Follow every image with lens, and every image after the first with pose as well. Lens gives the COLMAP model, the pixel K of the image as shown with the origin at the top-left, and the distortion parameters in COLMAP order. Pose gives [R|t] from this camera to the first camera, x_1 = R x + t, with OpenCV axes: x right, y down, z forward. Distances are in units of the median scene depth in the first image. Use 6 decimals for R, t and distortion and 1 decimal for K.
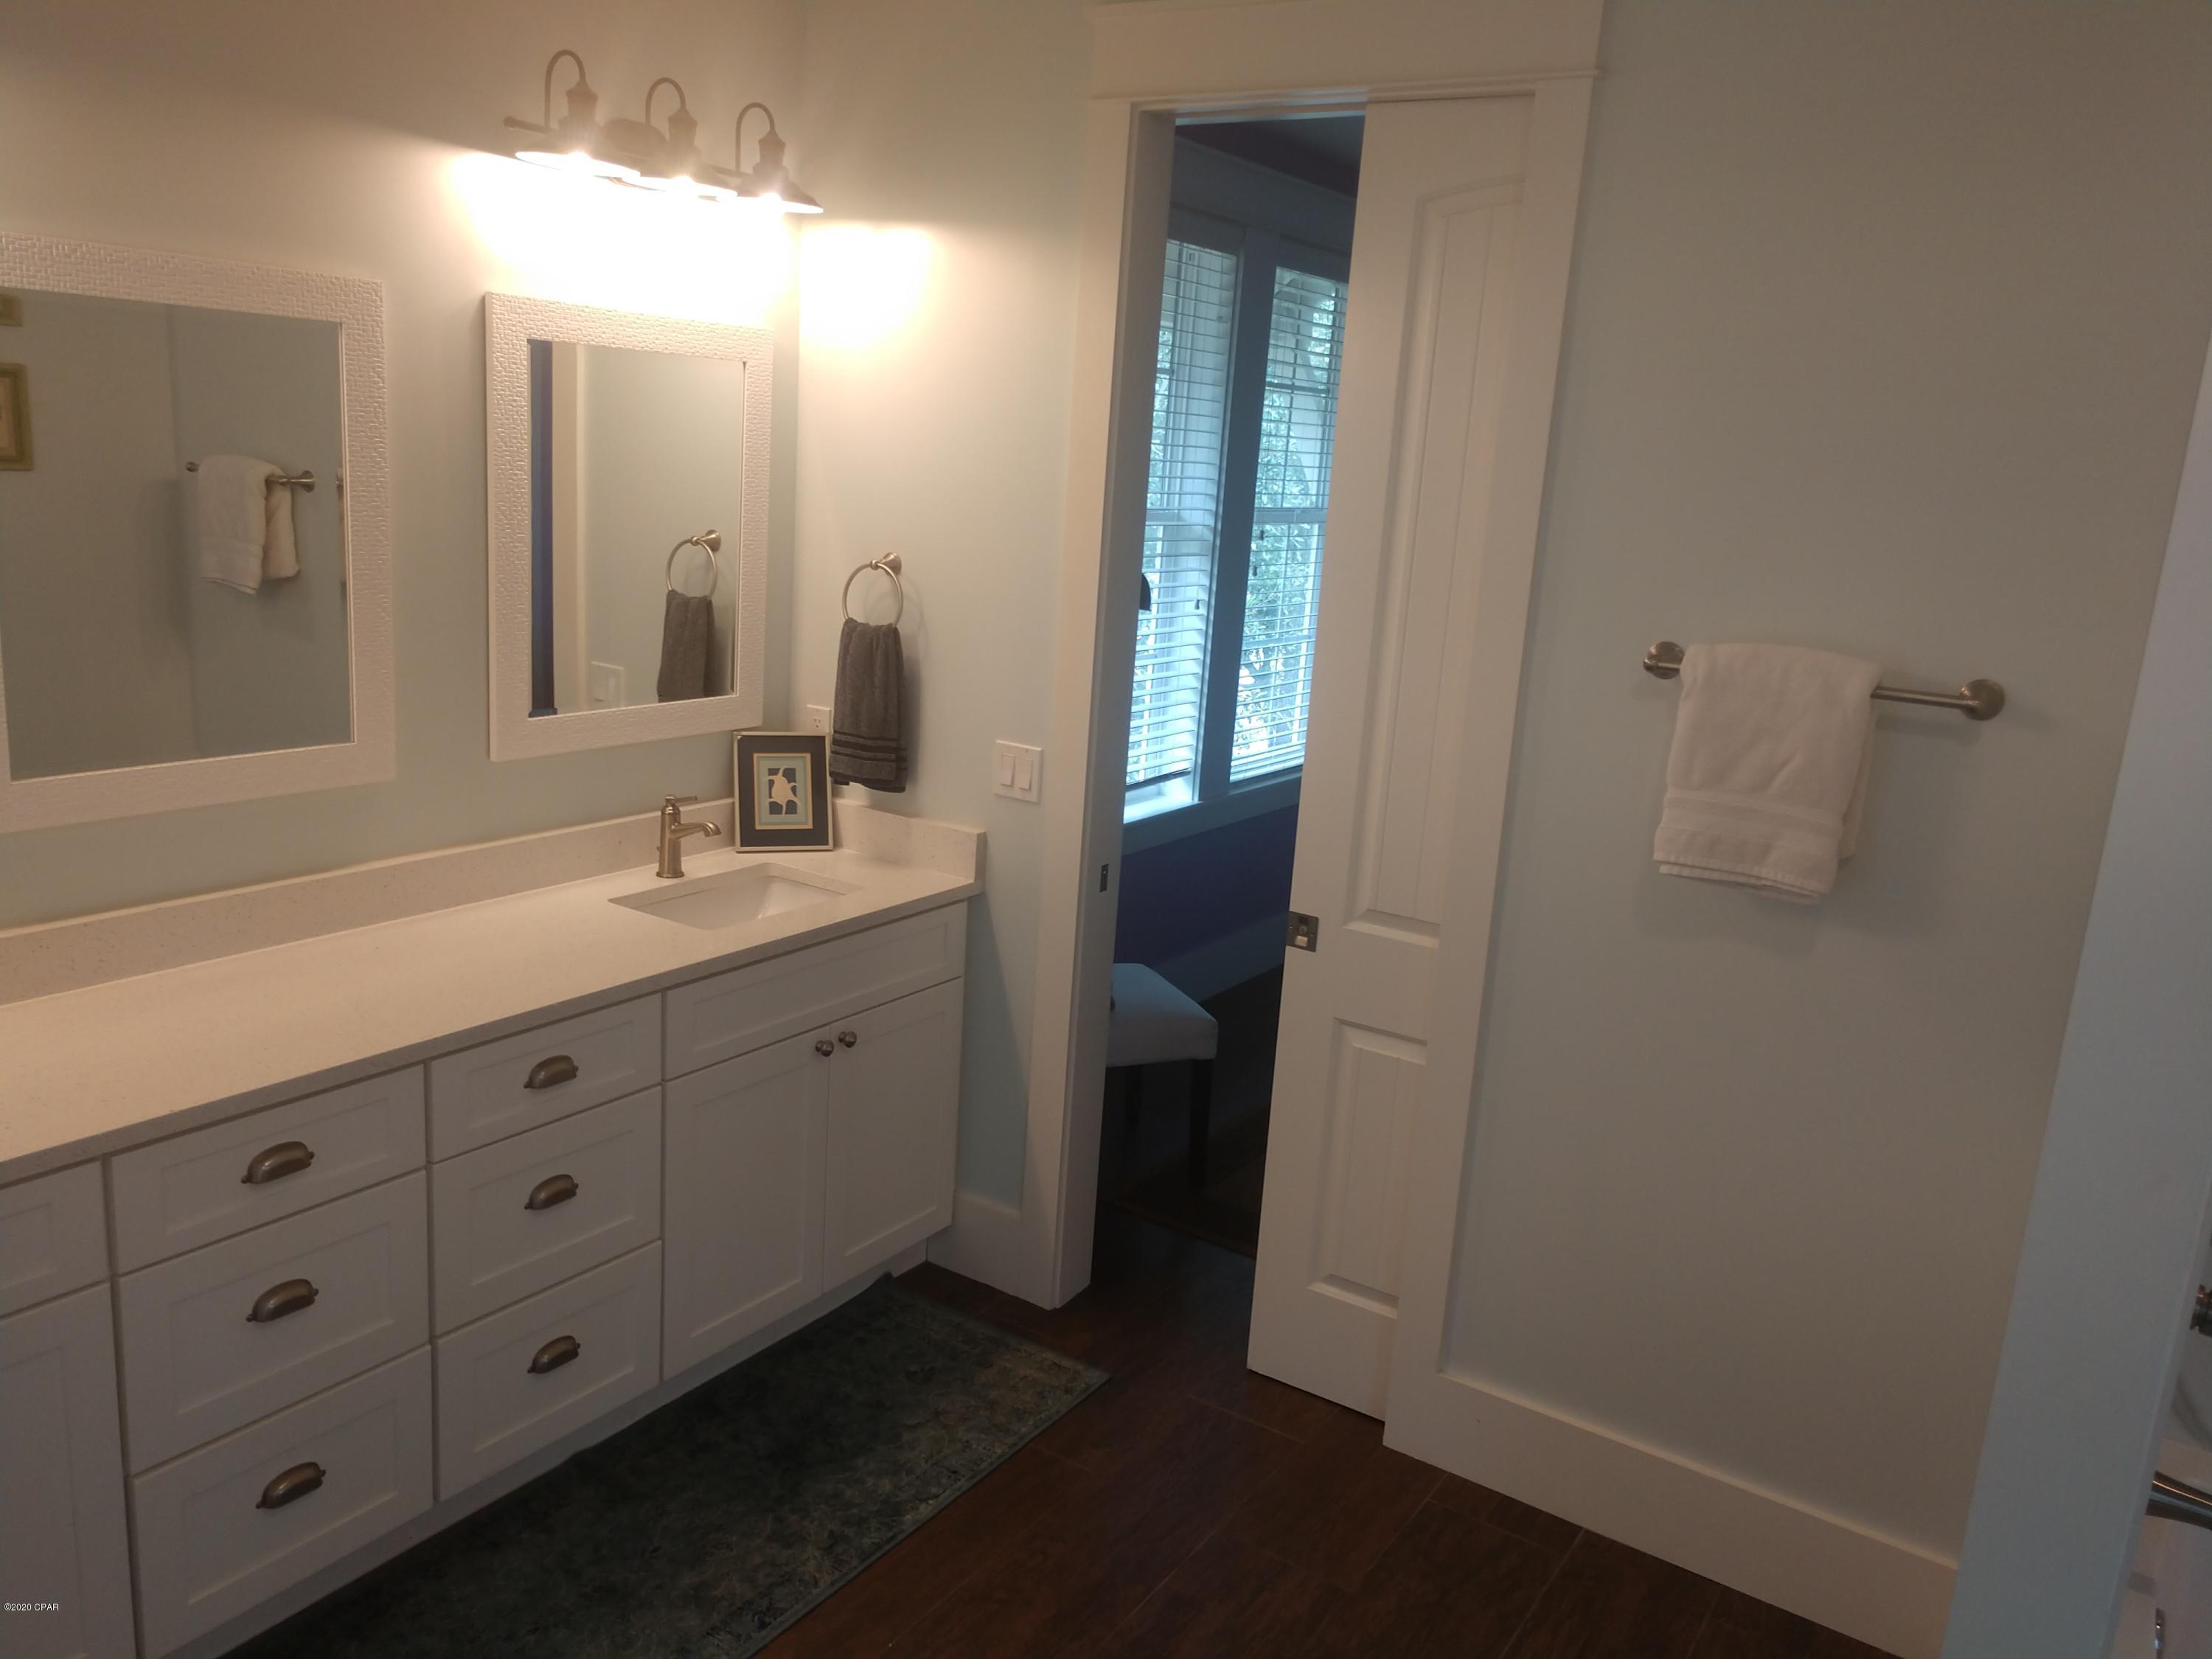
lens RADIAL K [[1694.4, 0, 1106.0], [0, 1694.4, 829.5], [0, 0, 1]] dist [0.001303, 0.001435]
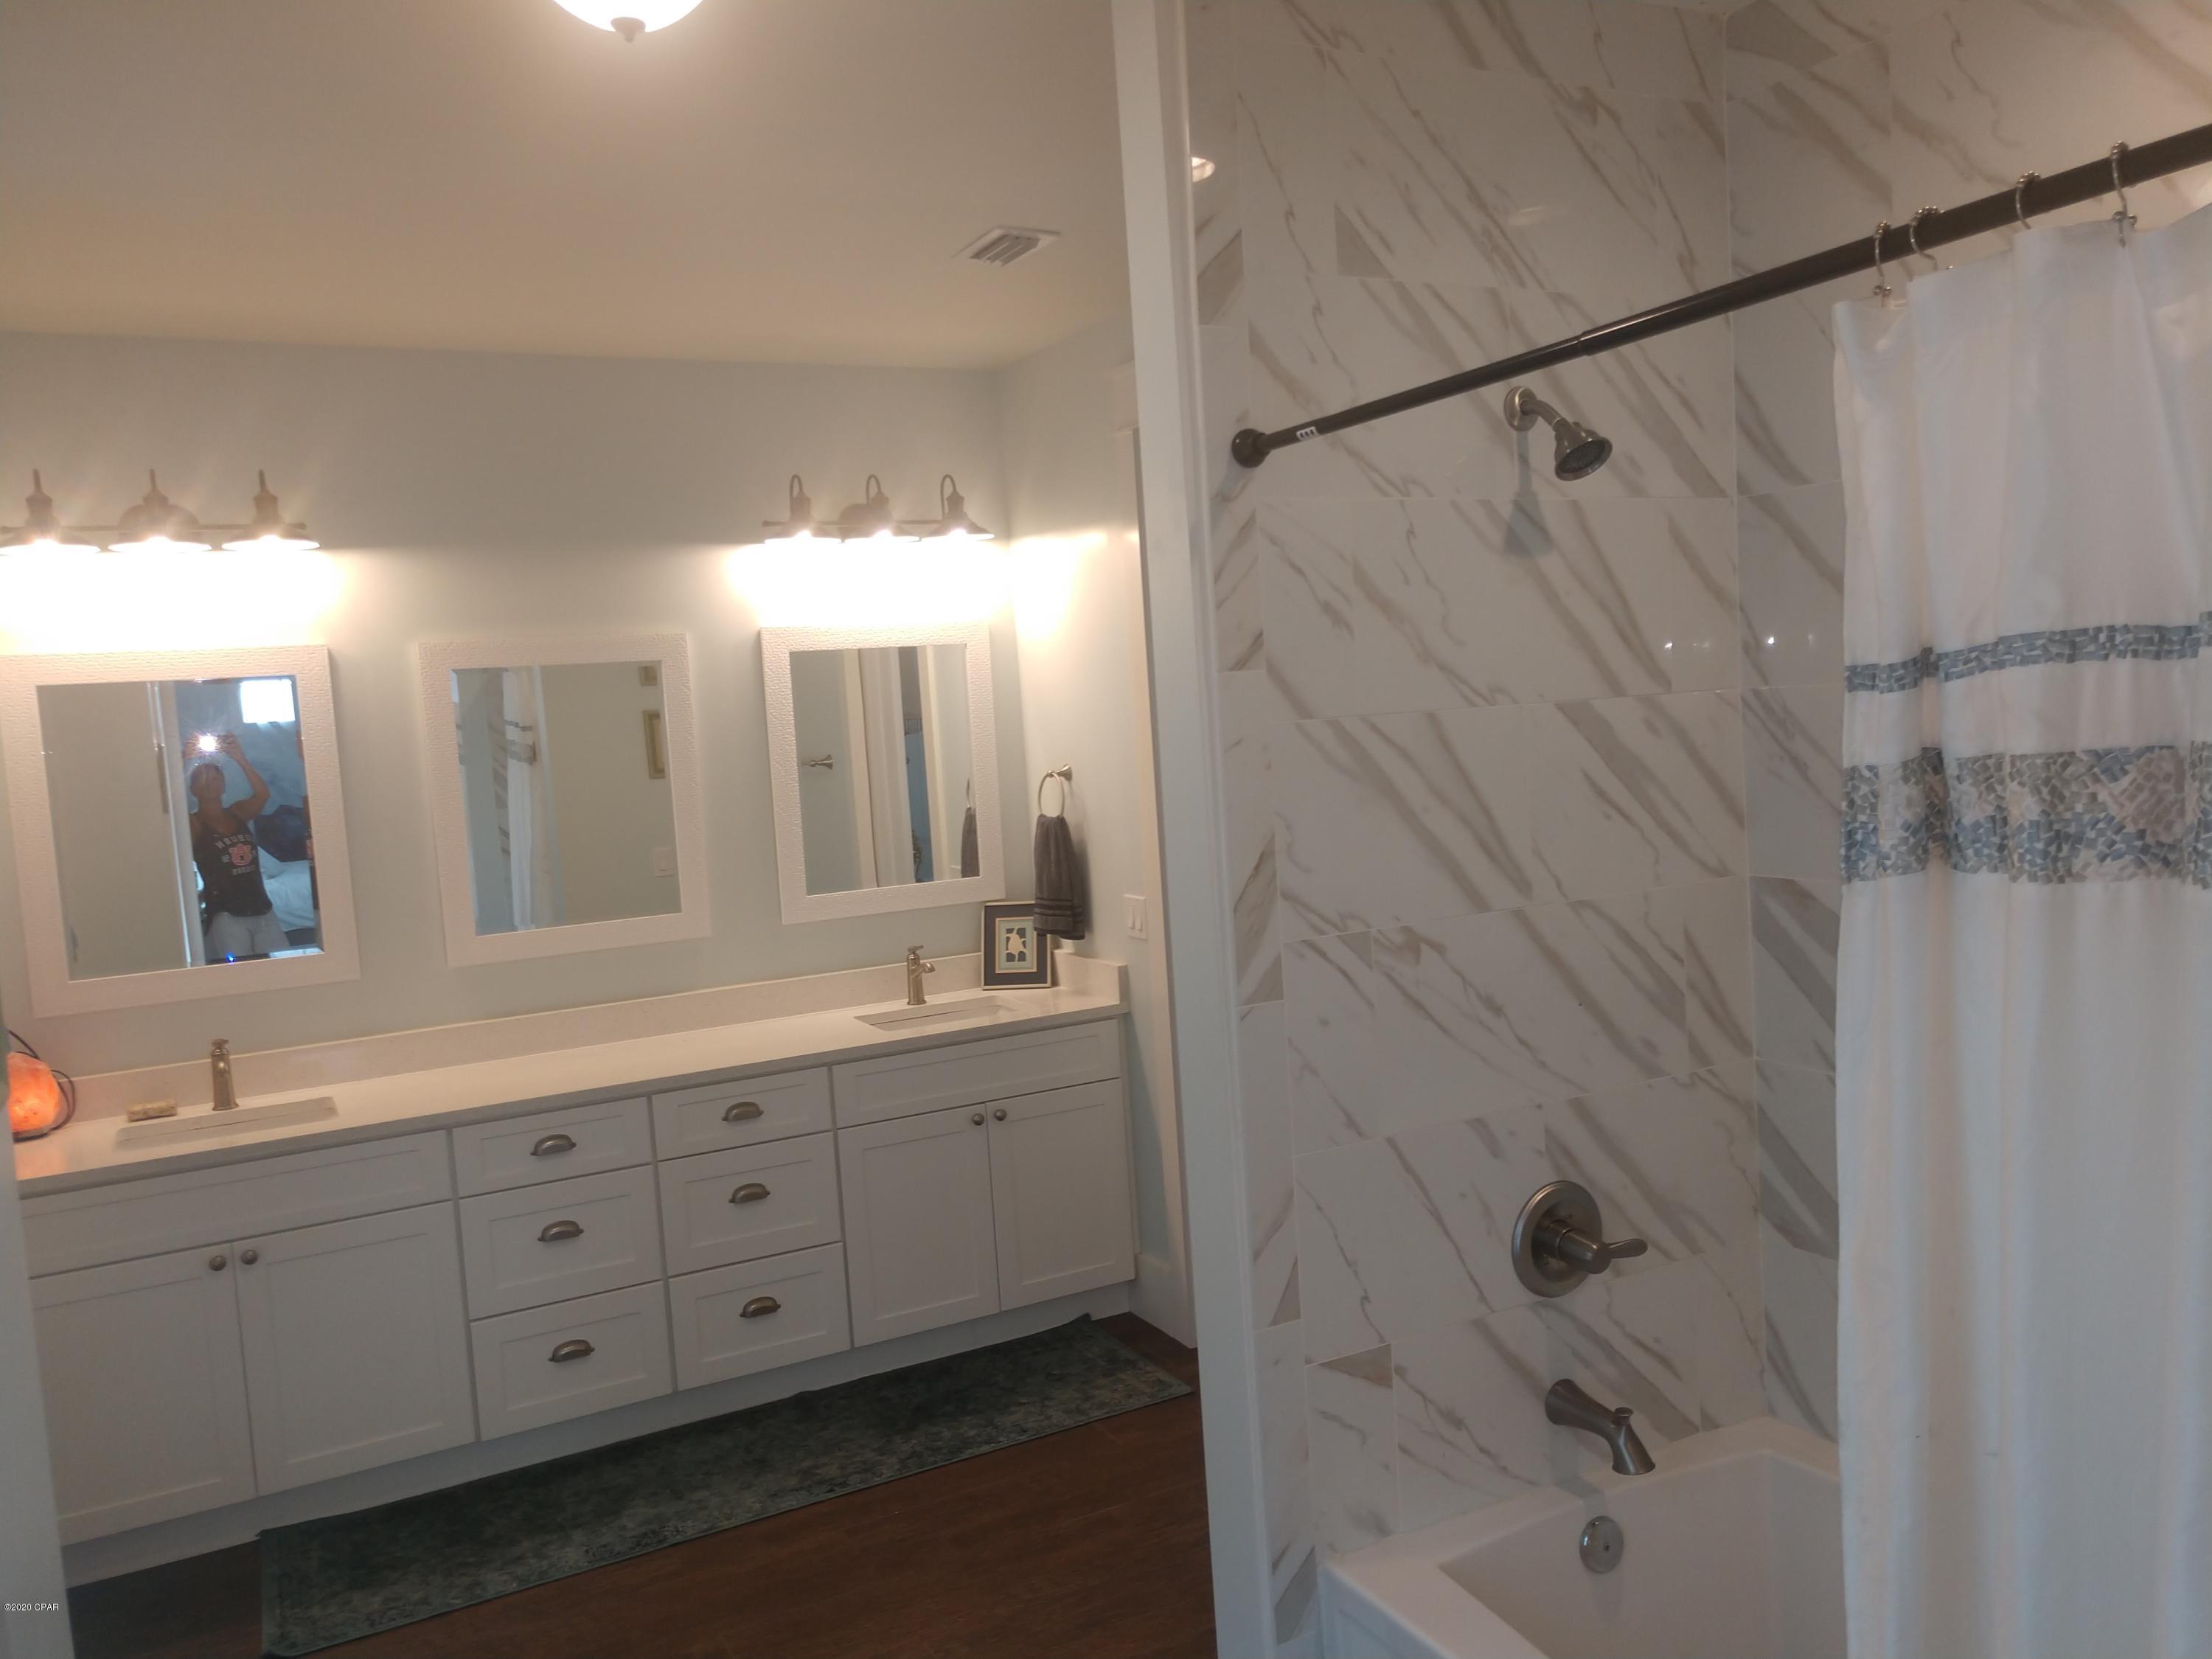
lens RADIAL K [[1678.0, 0, 1106.0], [0, 1678.0, 829.5], [0, 0, 1]] dist [-0.028909, 0.002112]
pose [[0.865579, -0.086882, -0.493179, 0.566230], [0.011660, 0.988064, -0.153600, 0.097445], [0.500637, 0.127202, 0.856261, -0.135848]]
